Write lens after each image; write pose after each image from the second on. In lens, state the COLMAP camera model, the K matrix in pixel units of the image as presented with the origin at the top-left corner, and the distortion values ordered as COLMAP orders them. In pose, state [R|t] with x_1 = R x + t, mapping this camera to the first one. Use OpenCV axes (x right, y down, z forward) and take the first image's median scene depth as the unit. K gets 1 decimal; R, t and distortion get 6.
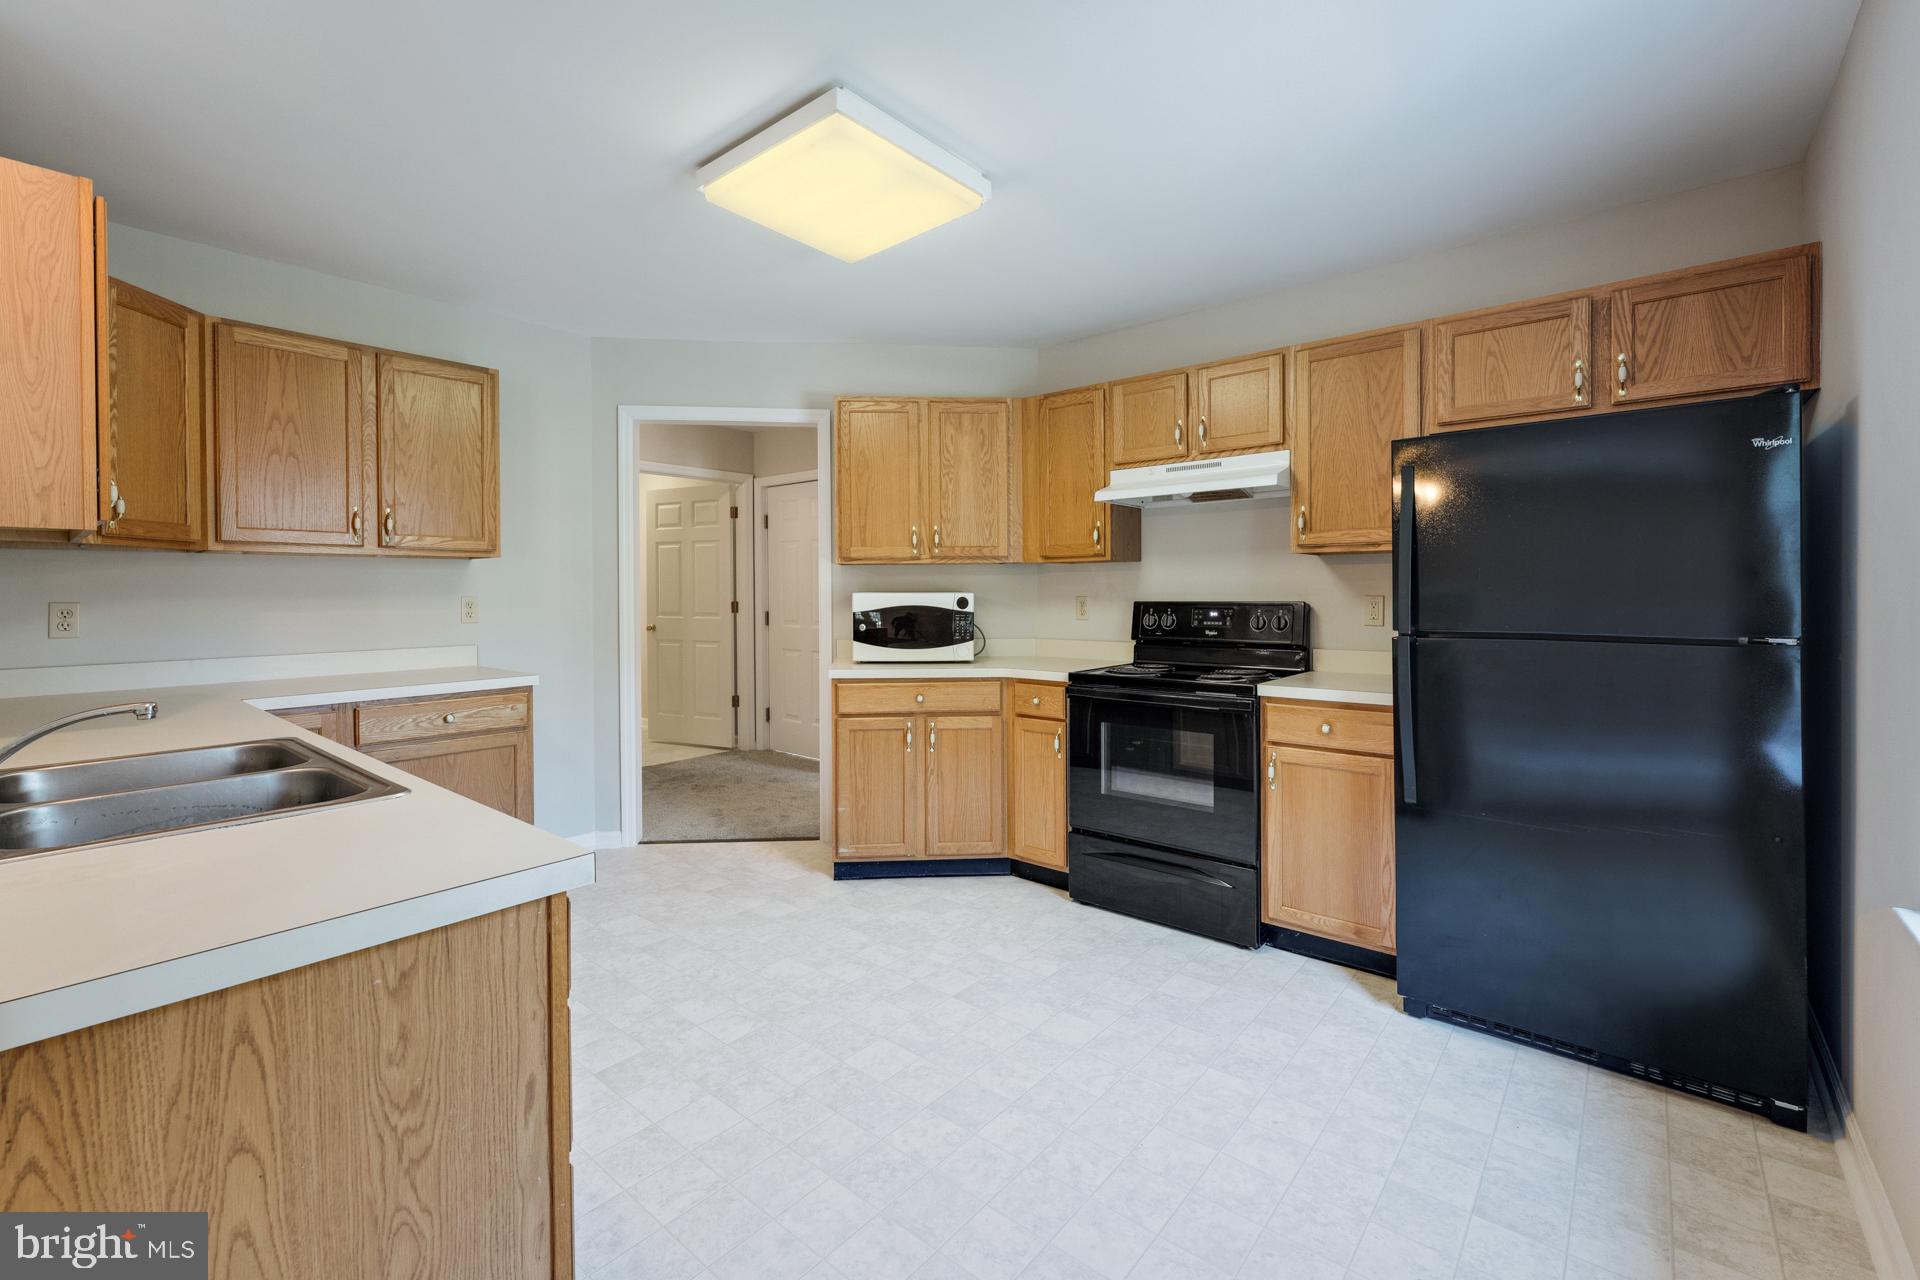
lens RADIAL K [[795.6, 0, 953.1], [0, 795.6, 592.4], [0, 0, 1]] dist [0.000718, -0.000104]
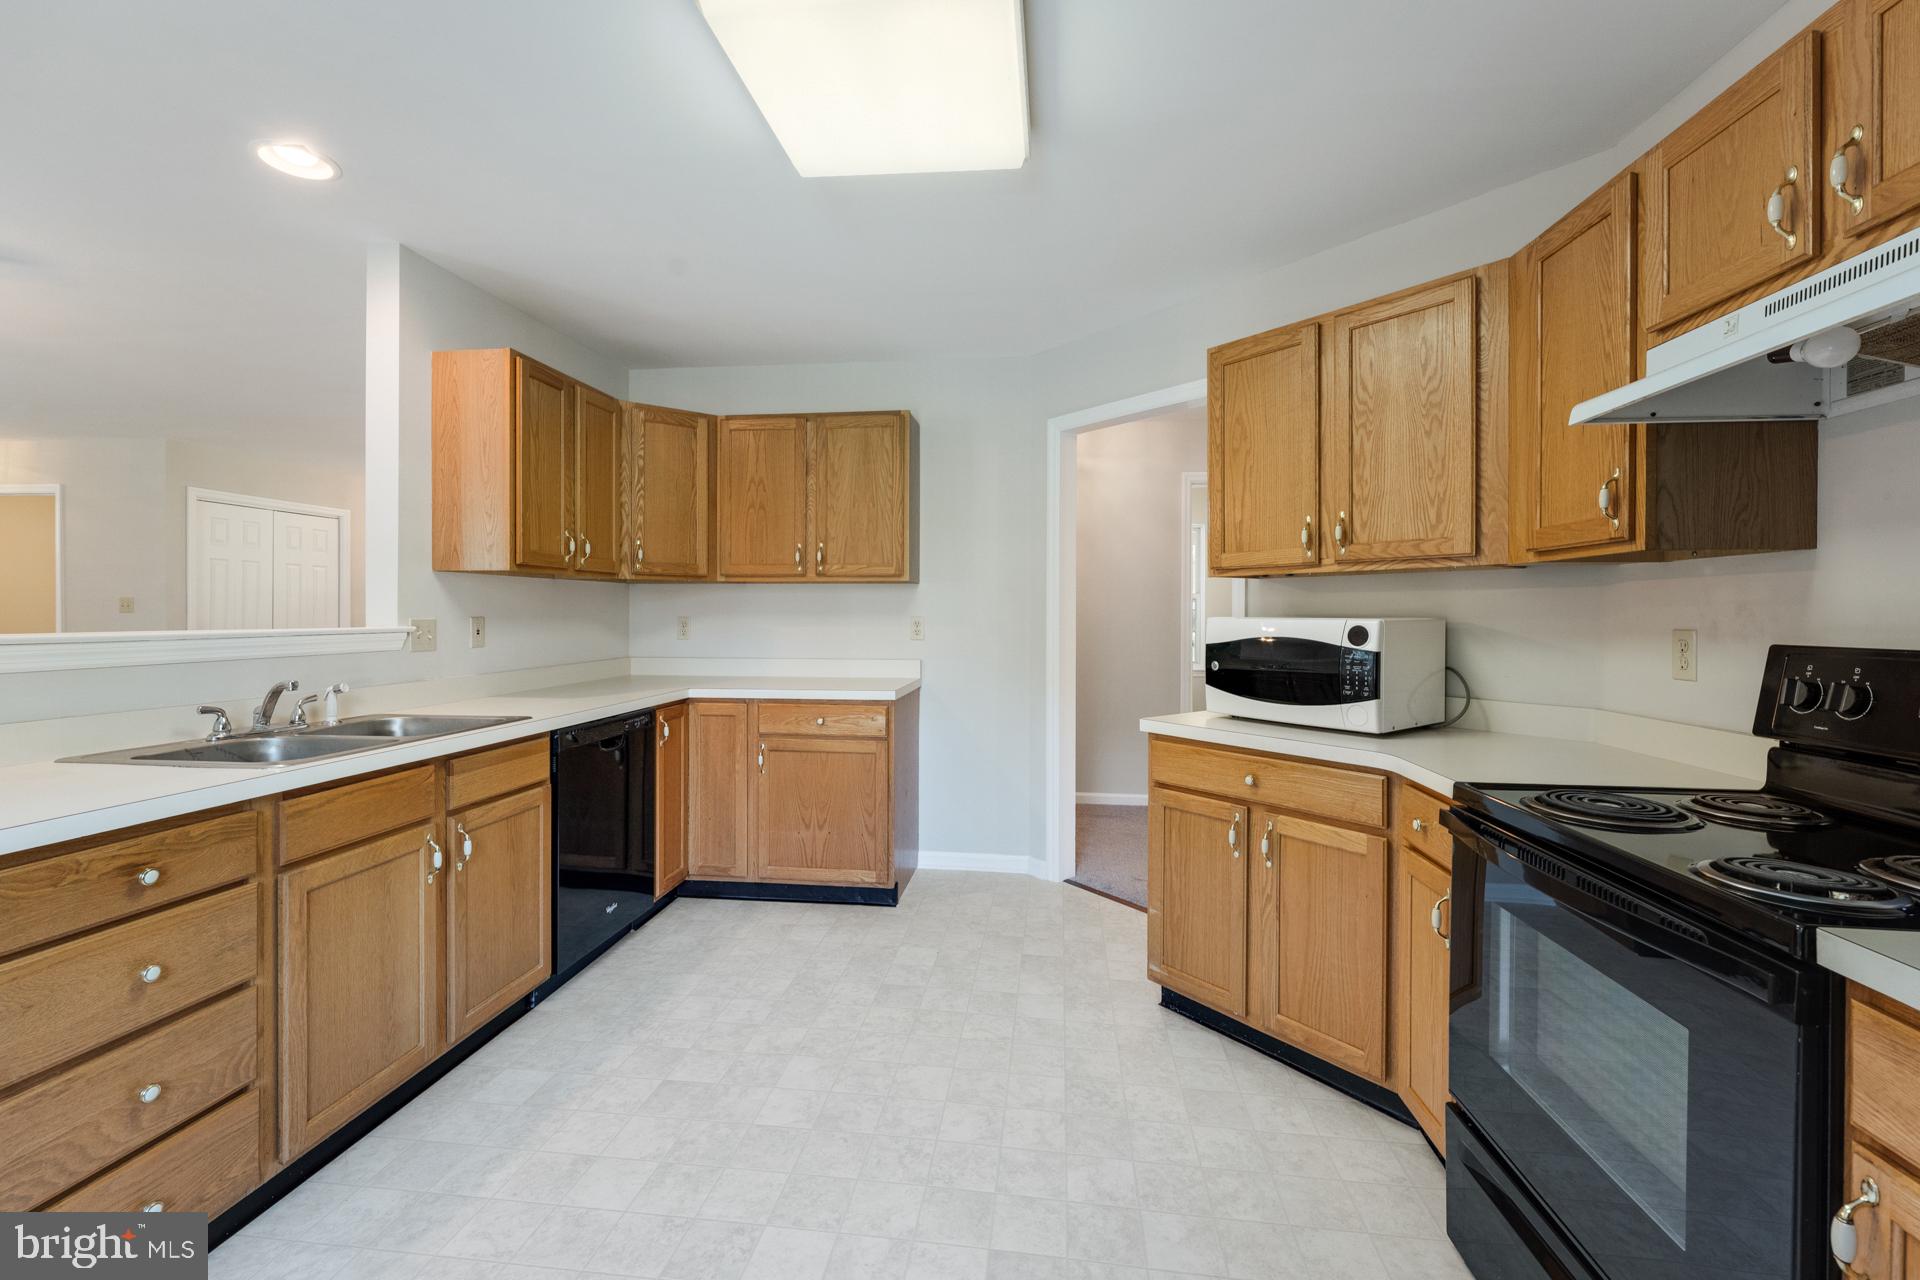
lens RADIAL K [[786.4, 0, 971.8], [0, 786.4, 613.3], [0, 0, 1]] dist [0.000205, -0.000162]
pose [[0.558784, 0.007233, -0.829282, 0.358372], [-0.008261, 0.999961, 0.003155, -0.003159], [0.829272, 0.005088, 0.558822, 0.444178]]
